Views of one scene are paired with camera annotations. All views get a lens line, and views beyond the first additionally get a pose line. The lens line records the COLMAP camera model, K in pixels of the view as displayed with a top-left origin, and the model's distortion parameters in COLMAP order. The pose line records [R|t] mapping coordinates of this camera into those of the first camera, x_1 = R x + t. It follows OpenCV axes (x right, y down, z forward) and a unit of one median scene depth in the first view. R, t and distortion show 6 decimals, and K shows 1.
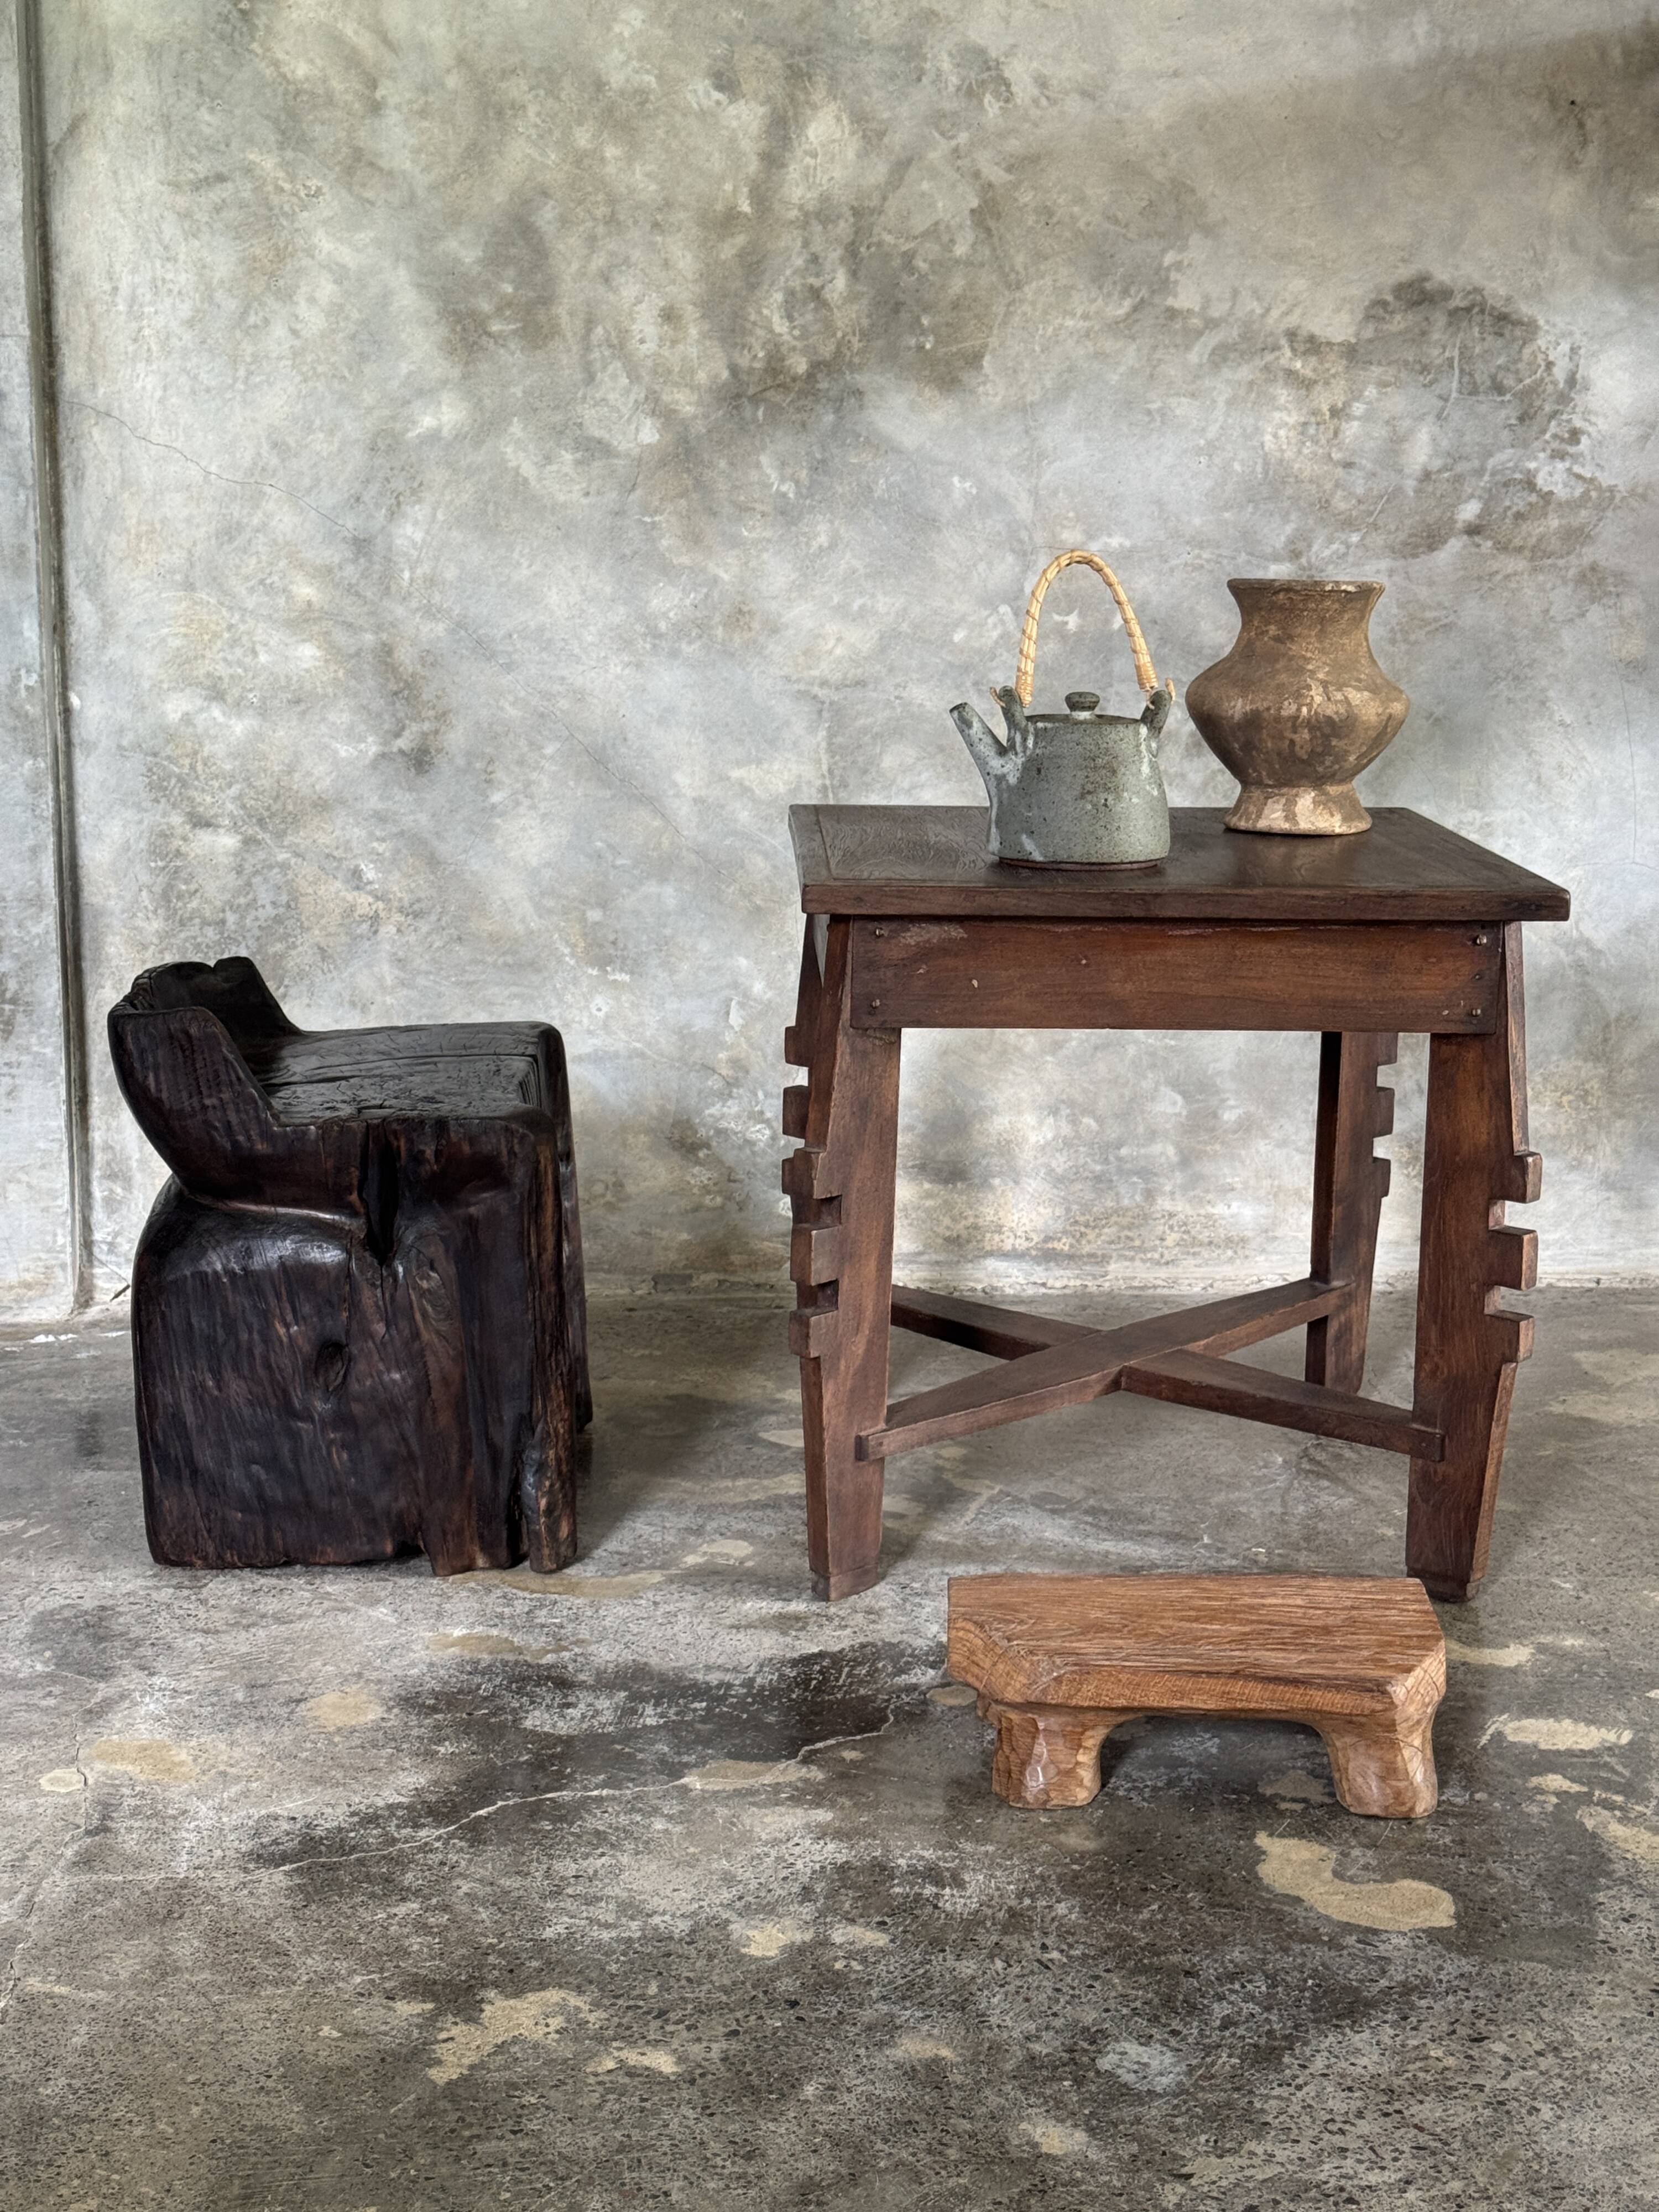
lens RADIAL K [[3119.2, 0, 810.2], [0, 3119.2, 1122.7], [0, 0, 1]] dist [0.121712, 0.000000]
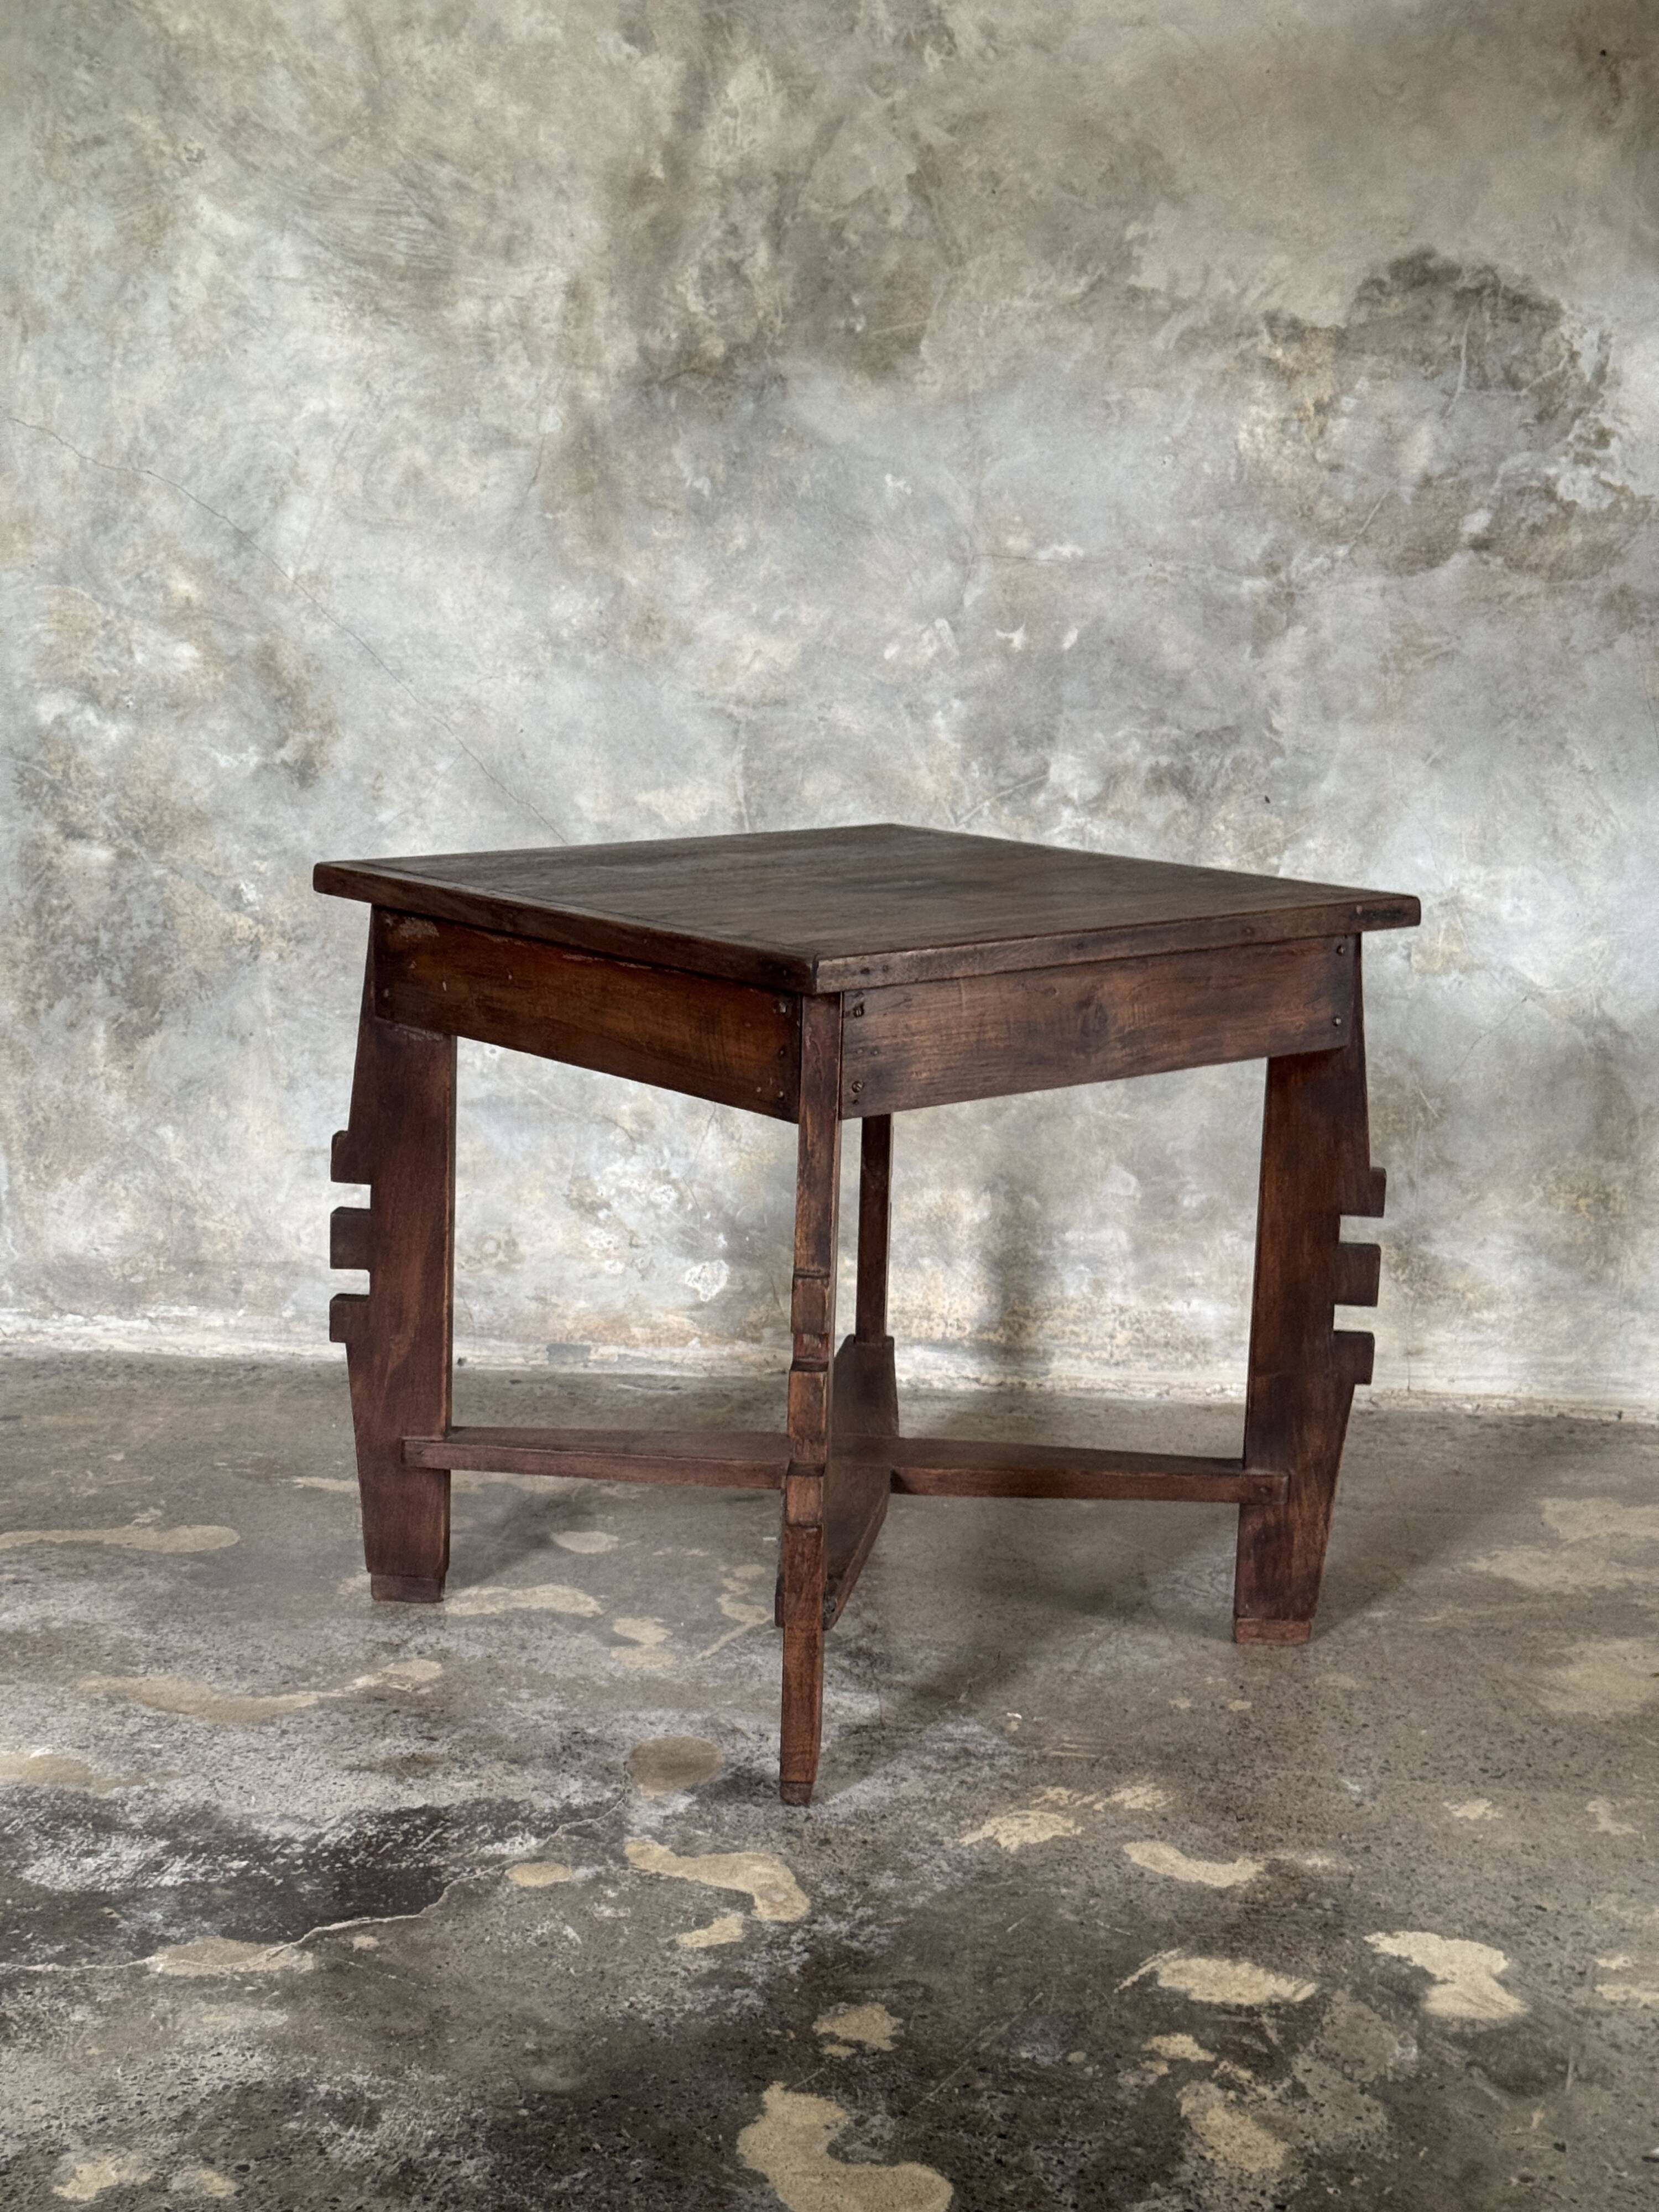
lens RADIAL K [[3119.2, 0, 820.8], [0, 3119.2, 1119.0], [0, 0, 1]] dist [0.121712, 0.000000]
pose [[0.986839, 0.045095, -0.155292, 0.175545], [-0.047195, 0.998837, -0.009862, -0.012528], [0.154667, 0.017061, 0.987819, 0.116663]]
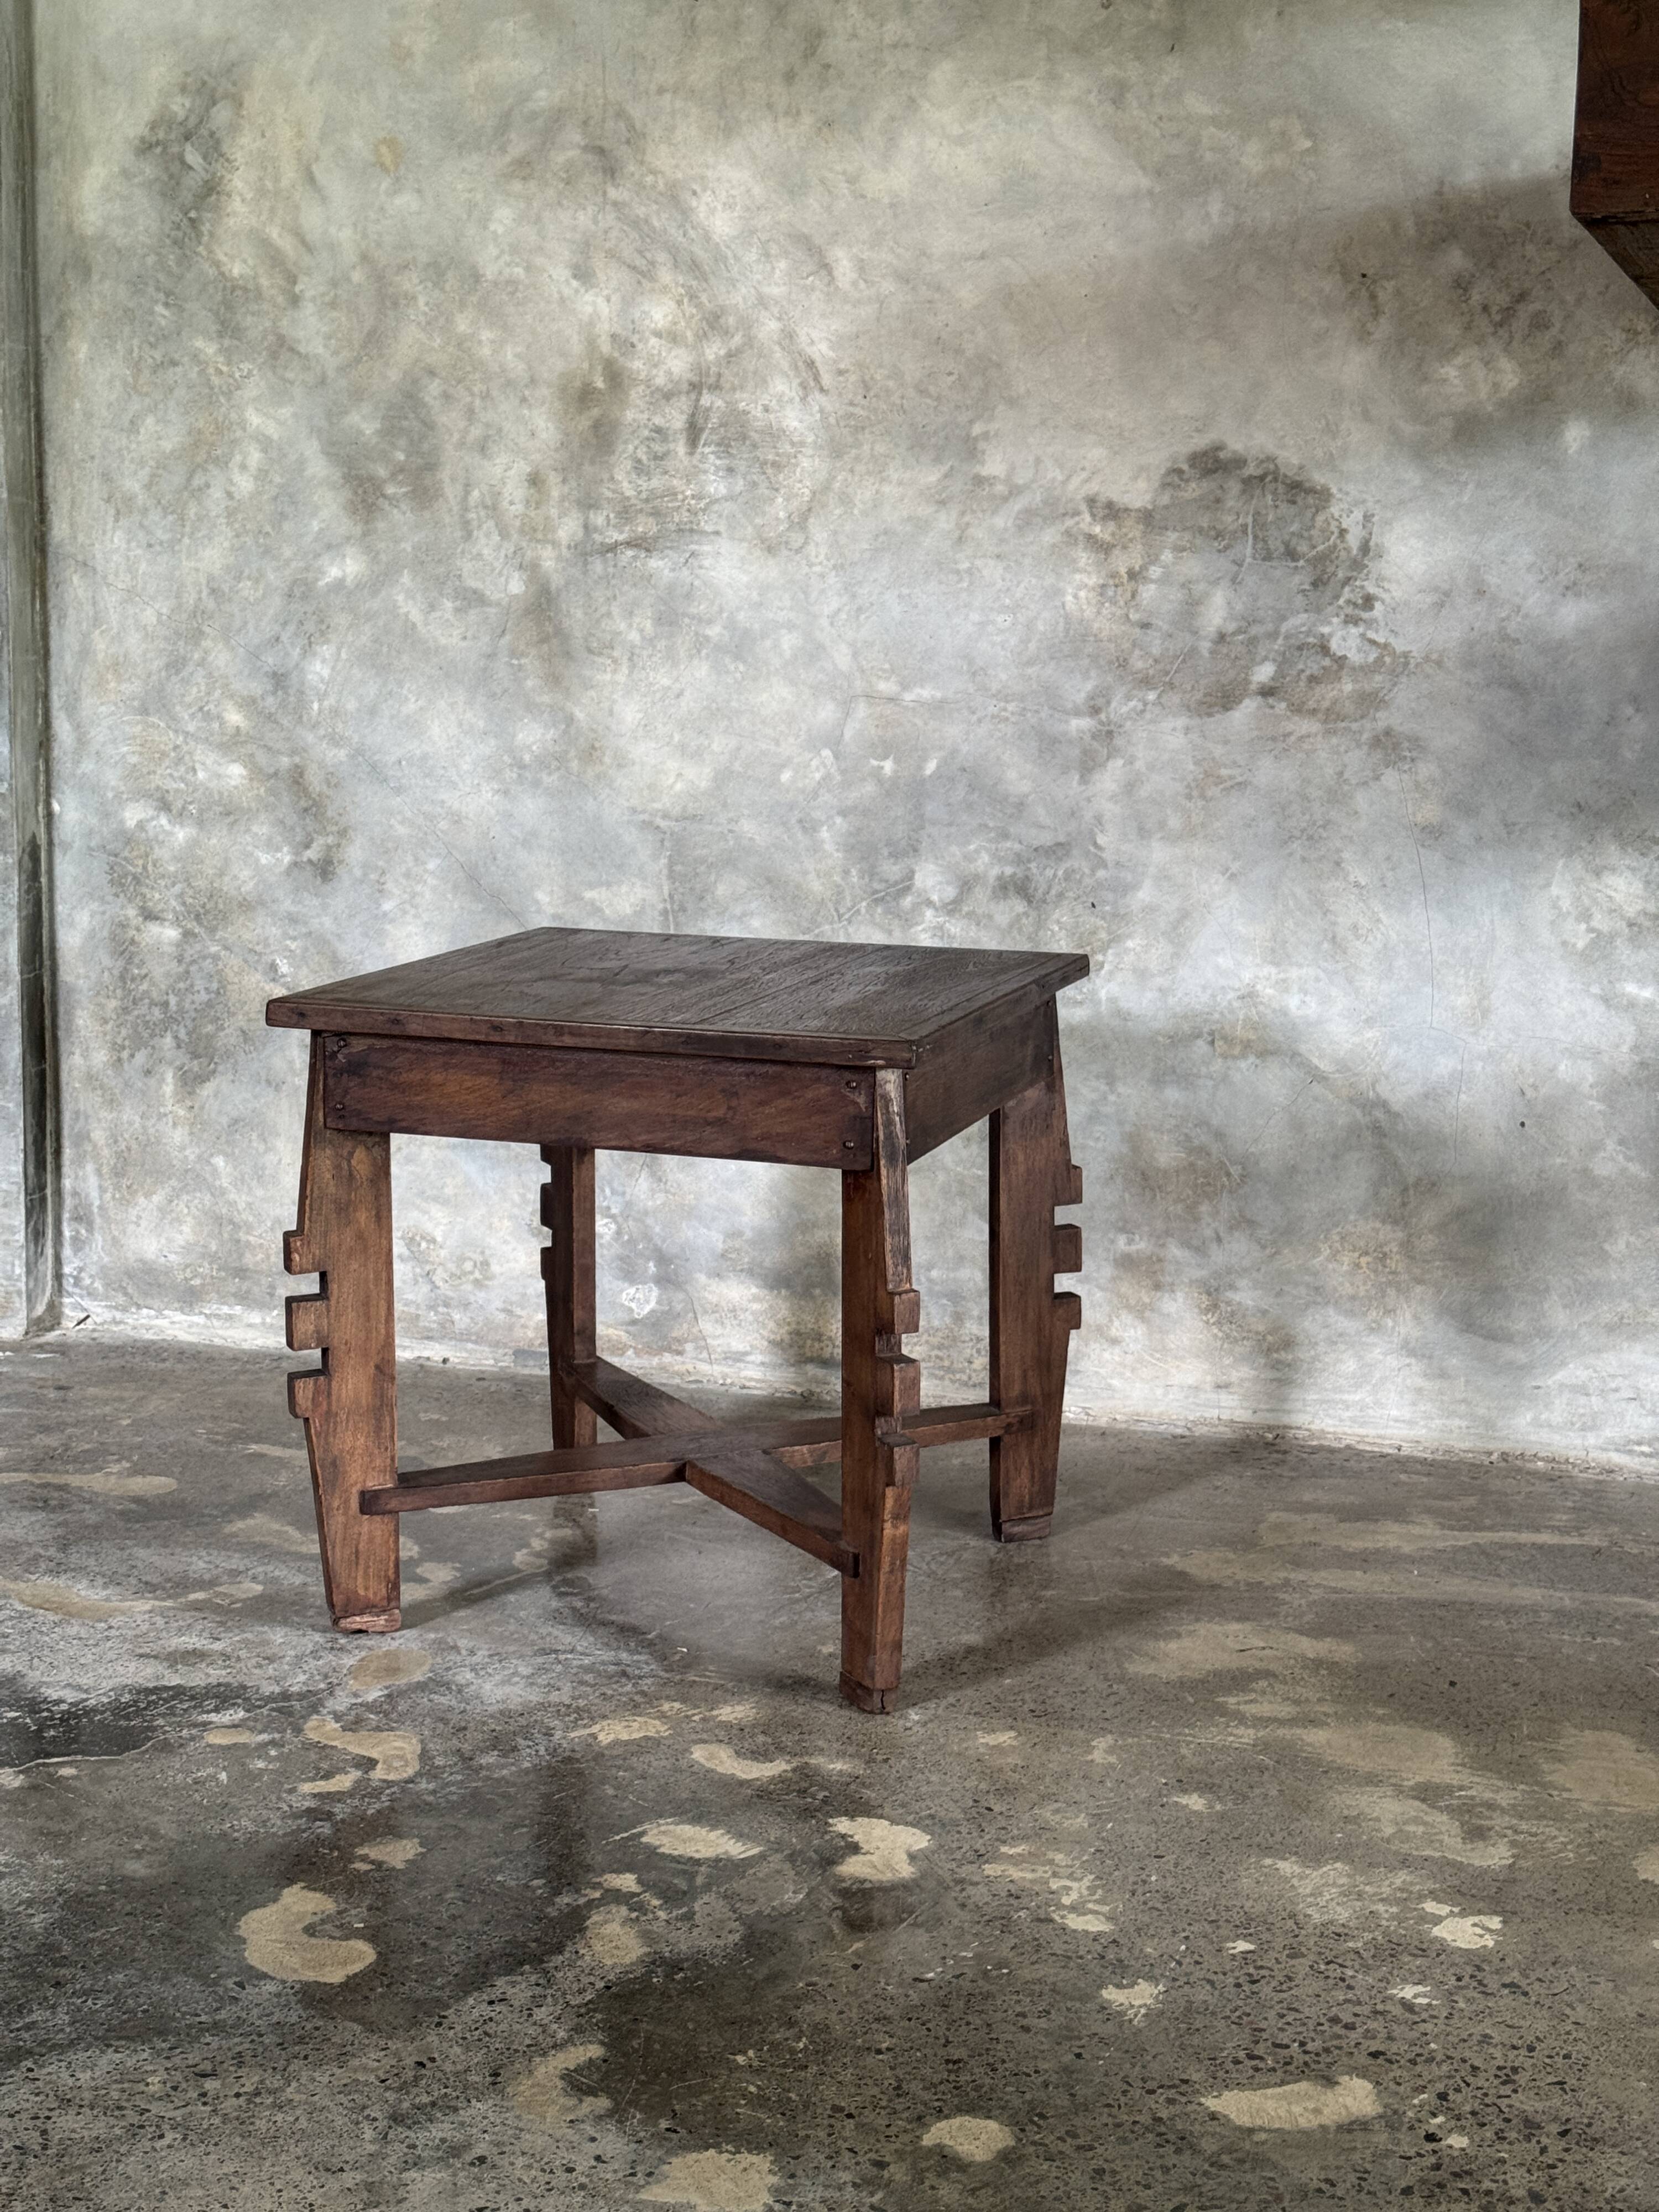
lens RADIAL K [[3119.2, 0, 818.7], [0, 3119.2, 1090.0], [0, 0, 1]] dist [0.121712, 0.000000]
pose [[0.939880, 0.067183, -0.334832, 0.427822], [-0.080204, 0.996460, -0.025198, -0.023554], [0.331954, 0.050538, 0.941941, 0.007869]]
